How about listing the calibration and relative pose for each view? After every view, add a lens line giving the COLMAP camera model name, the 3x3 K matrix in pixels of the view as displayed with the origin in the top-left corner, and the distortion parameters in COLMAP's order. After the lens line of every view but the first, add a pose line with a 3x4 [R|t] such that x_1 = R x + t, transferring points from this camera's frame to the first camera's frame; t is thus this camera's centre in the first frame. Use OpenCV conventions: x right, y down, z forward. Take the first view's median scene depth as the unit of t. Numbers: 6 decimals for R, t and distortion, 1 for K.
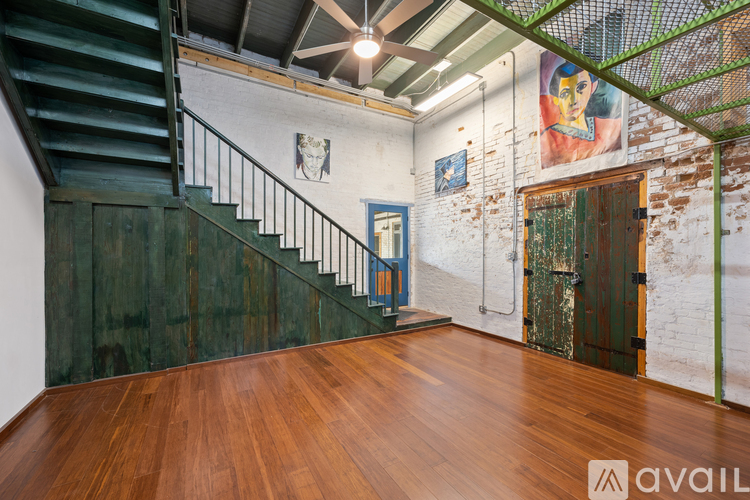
lens RADIAL K [[304.2, 0, 375.0], [0, 304.2, 250.0], [0, 0, 1]] dist [-0.000048, 0.000001]
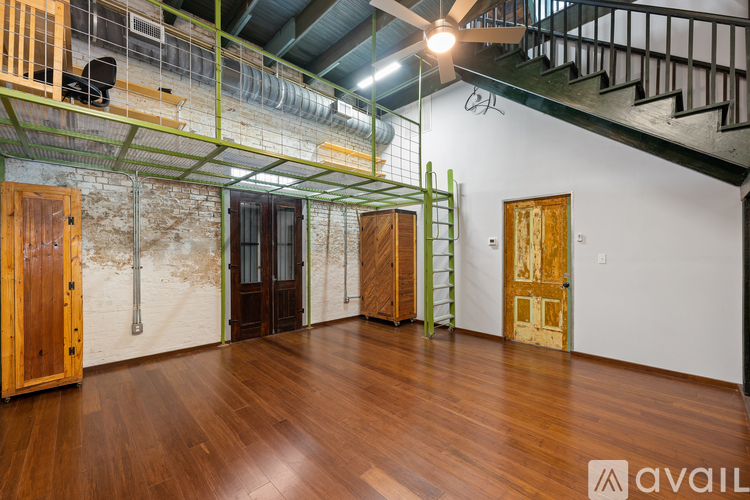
lens RADIAL K [[304.2, 0, 375.0], [0, 304.2, 250.0], [0, 0, 1]] dist [-0.000048, 0.000001]
pose [[-0.970396, 0.002897, -0.241504, 0.408213], [0.003659, 0.999990, -0.002707, 0.001270], [0.241494, -0.003511, -0.970396, 1.880229]]
